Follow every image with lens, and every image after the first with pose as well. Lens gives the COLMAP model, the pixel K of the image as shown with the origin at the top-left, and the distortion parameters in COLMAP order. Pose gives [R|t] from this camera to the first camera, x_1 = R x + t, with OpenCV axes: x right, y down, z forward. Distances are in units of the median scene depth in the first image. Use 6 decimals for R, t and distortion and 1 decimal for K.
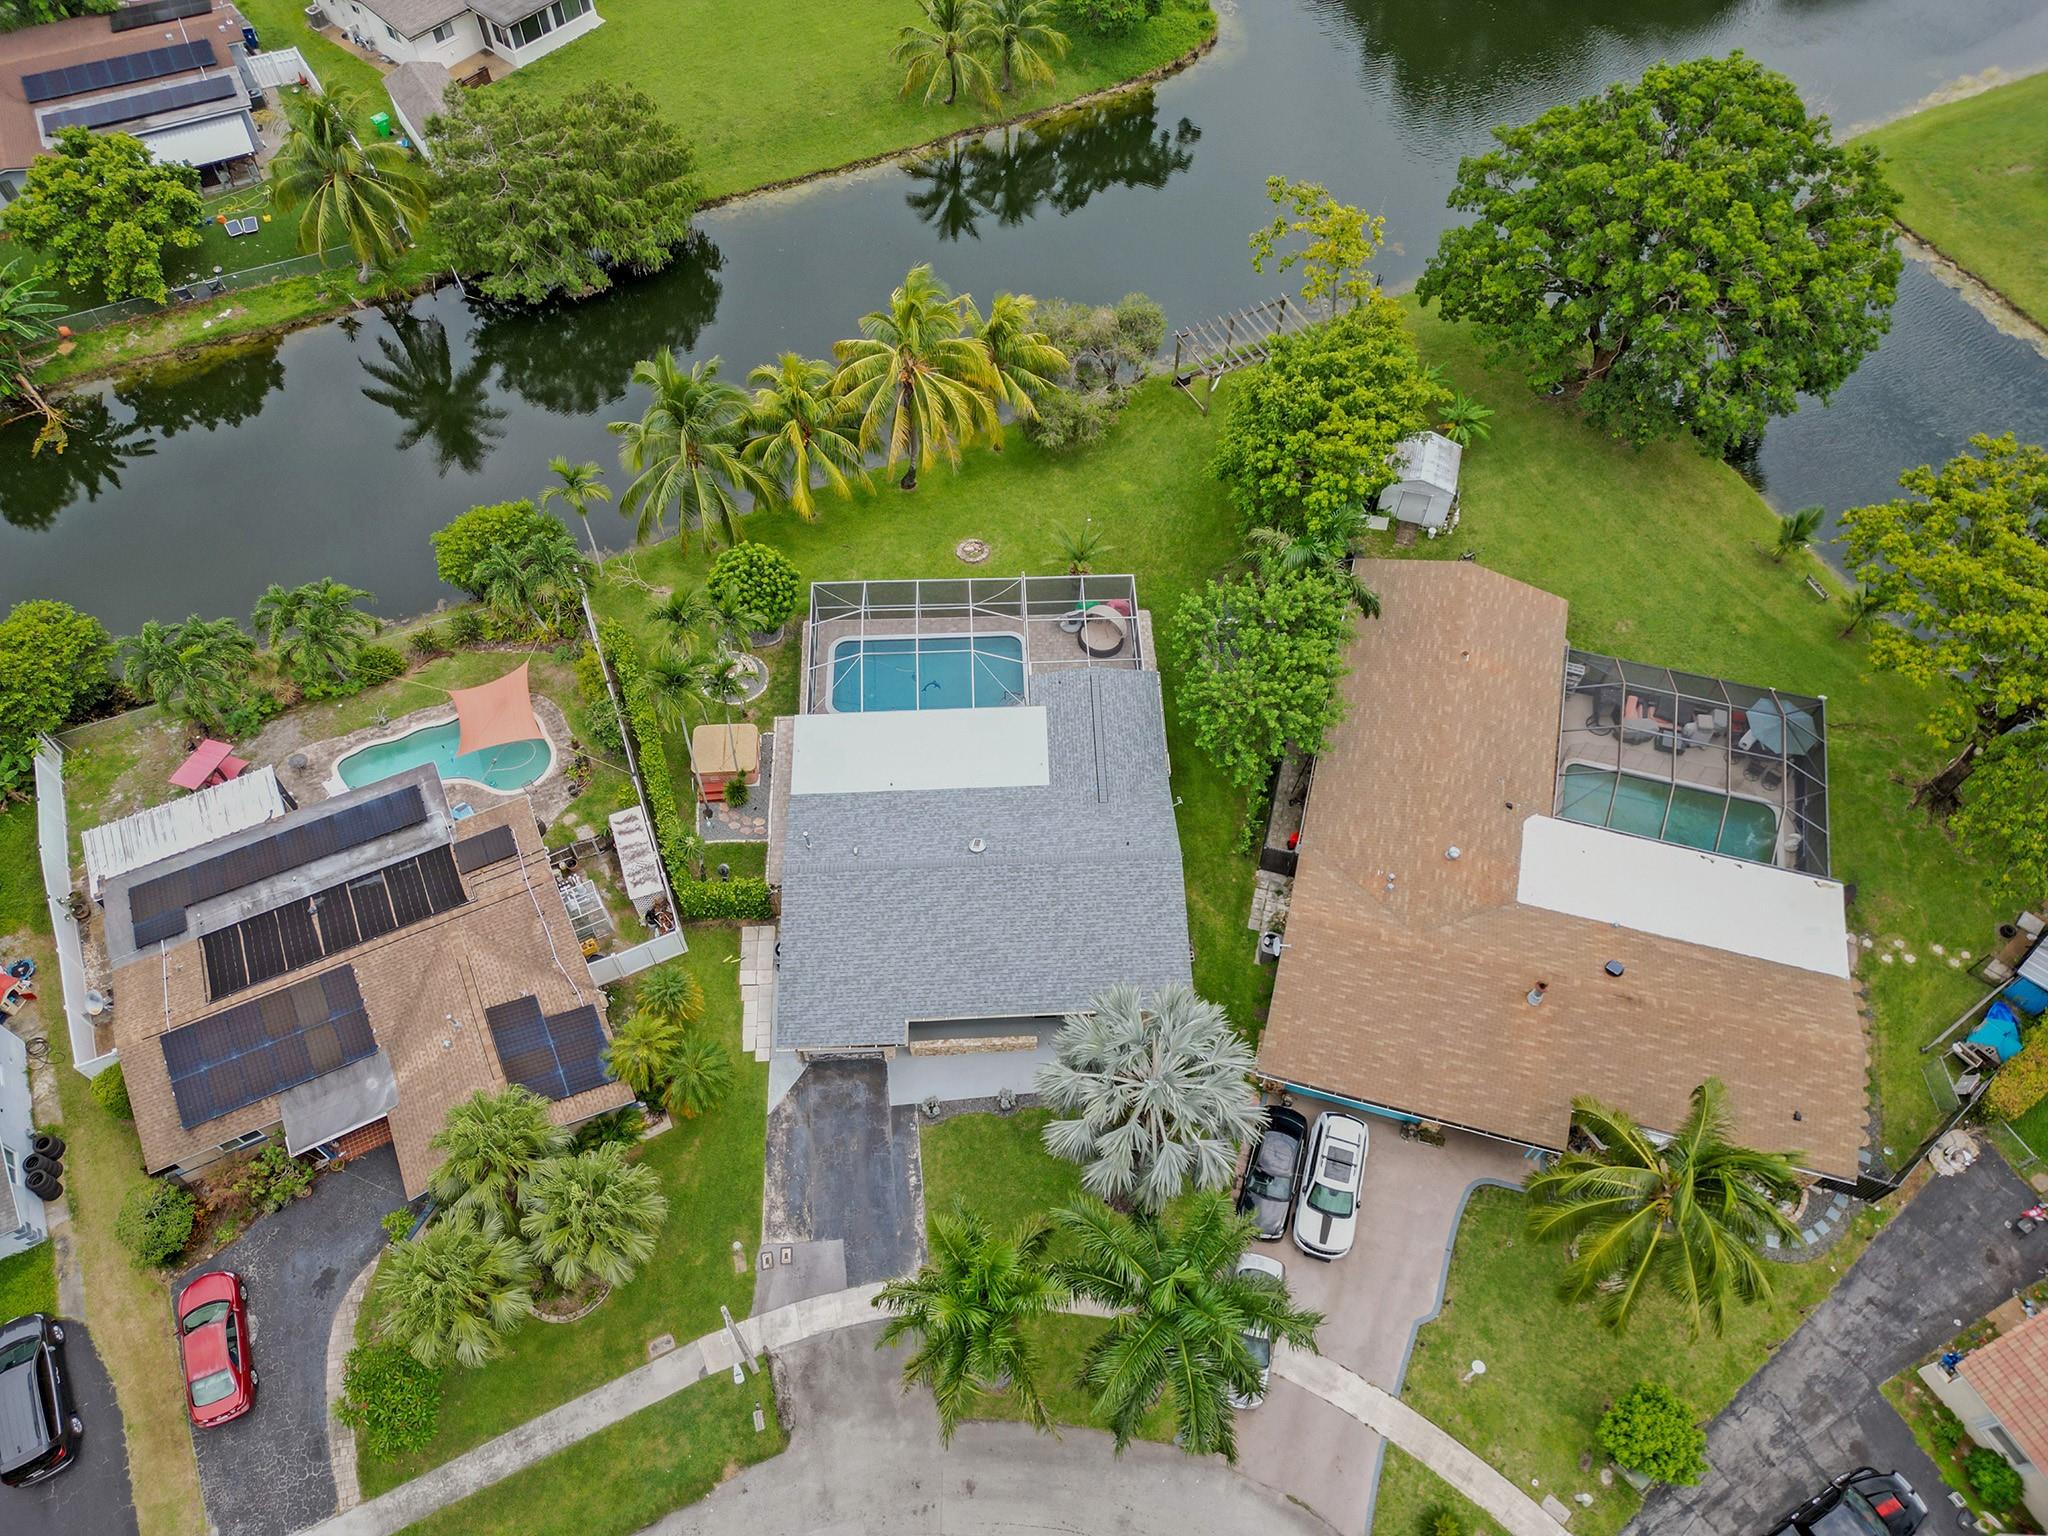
lens RADIAL K [[1451.8, 0, 1016.0], [0, 1451.8, 770.7], [0, 0, 1]] dist [0.075658, -0.074552]
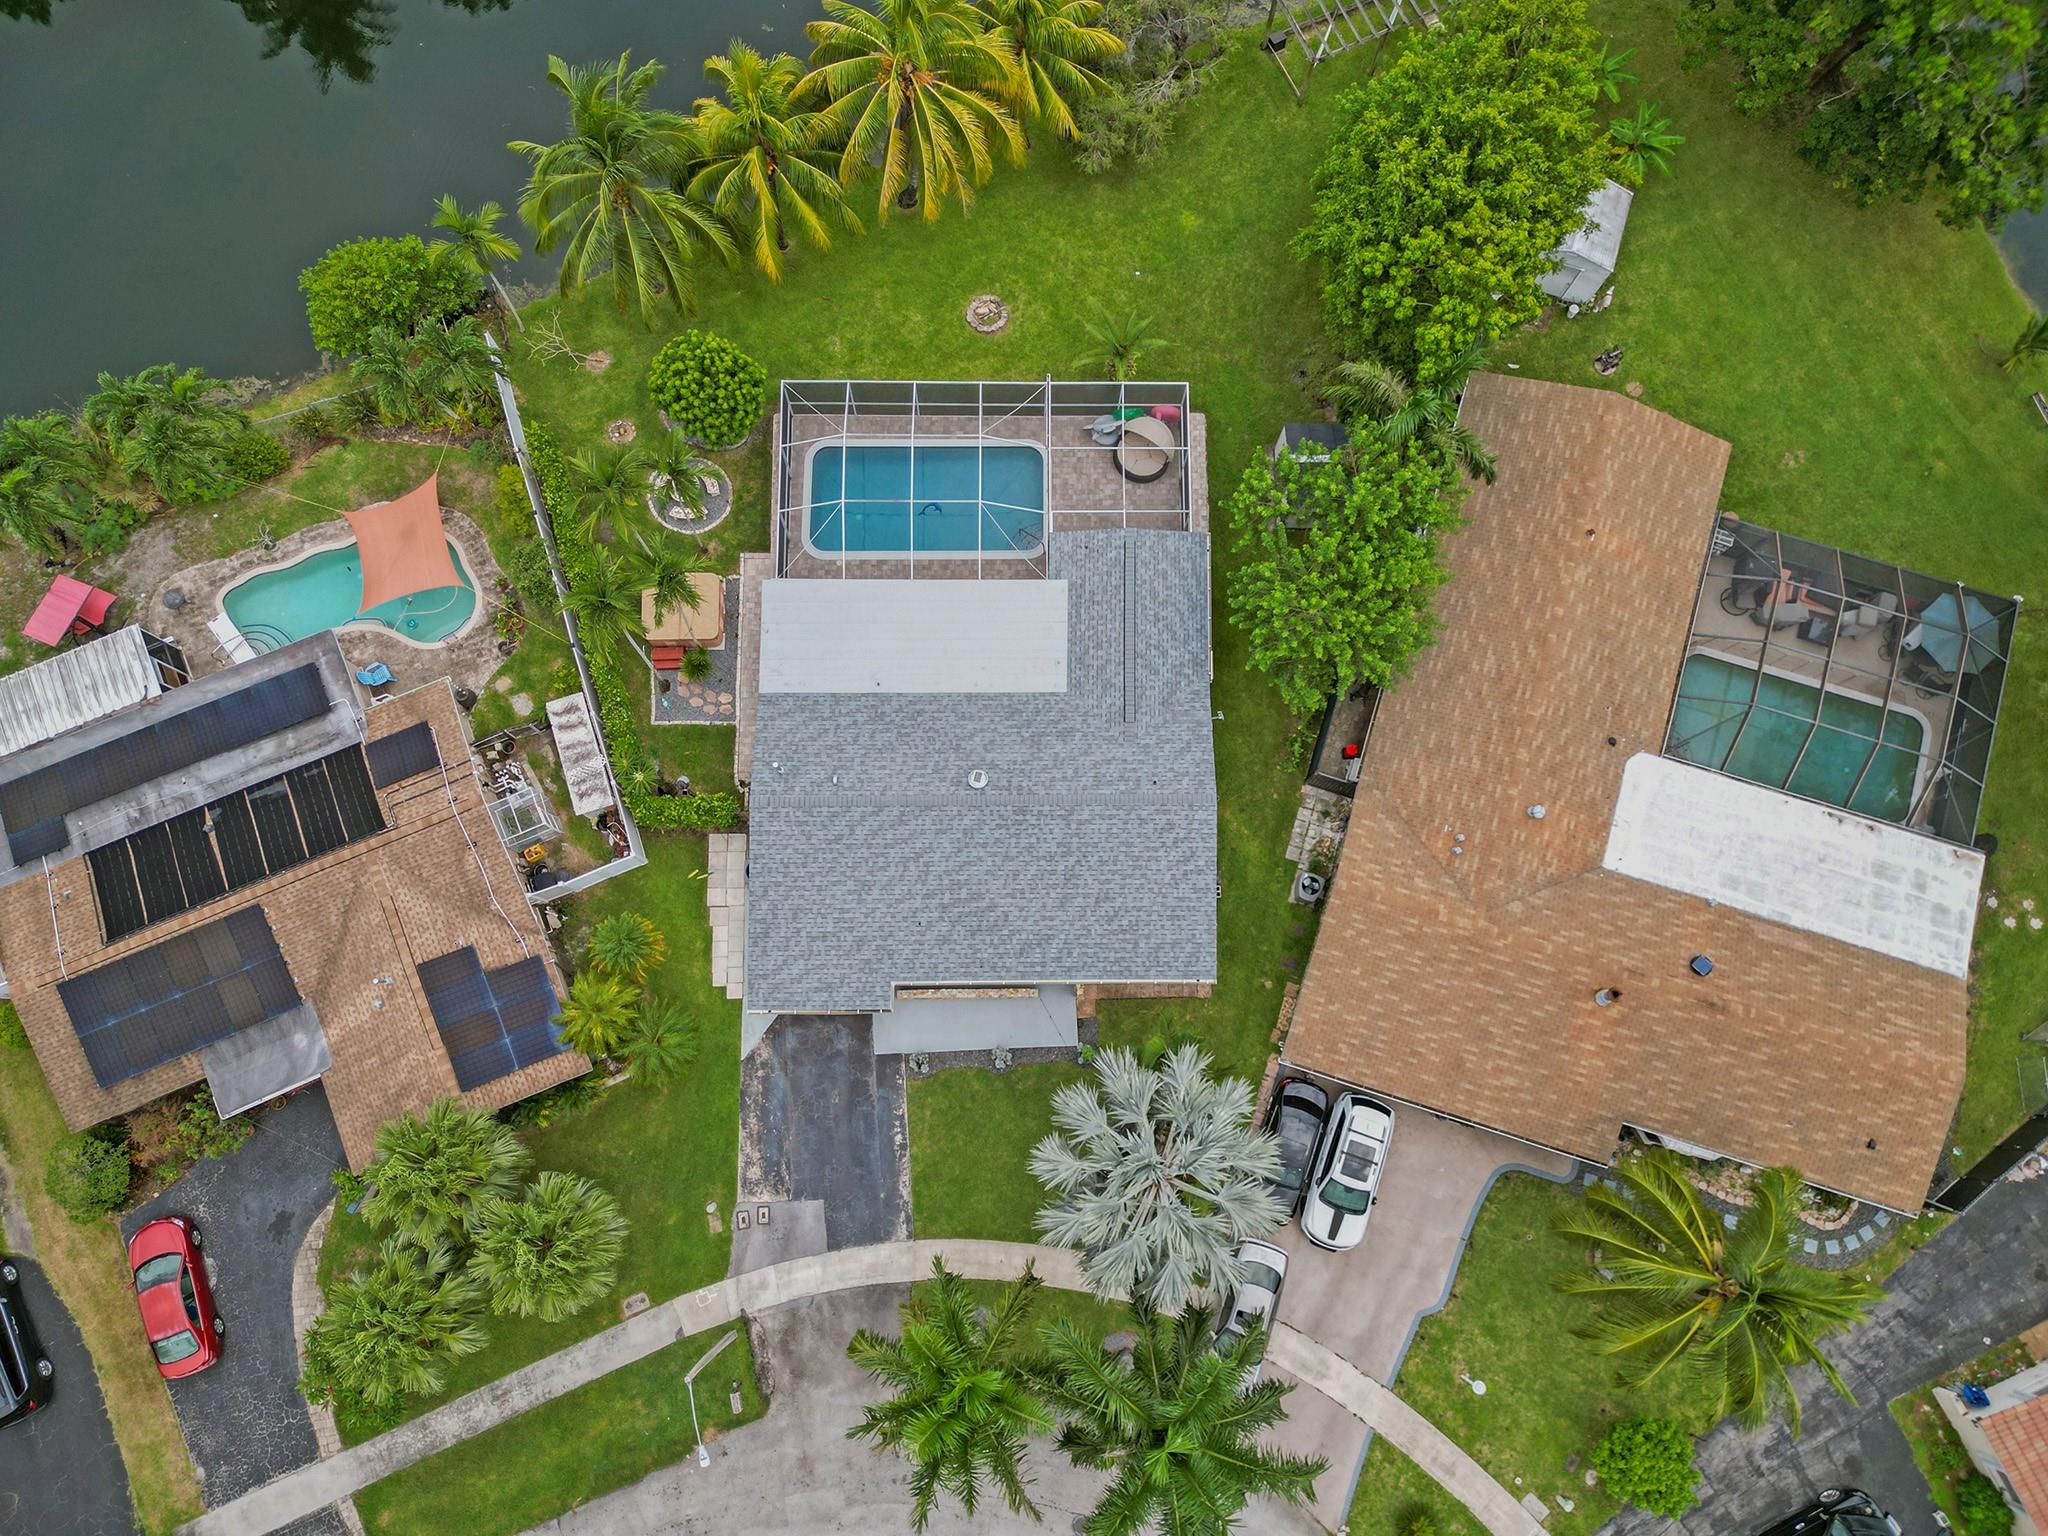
lens RADIAL K [[1451.8, 0, 1016.0], [0, 1451.8, 770.7], [0, 0, 1]] dist [0.075658, -0.074552]
pose [[0.999183, 0.040062, -0.005274, 0.000006], [-0.035197, 0.927008, 0.373387, -0.270412], [0.019847, -0.372897, 0.927661, 0.211365]]
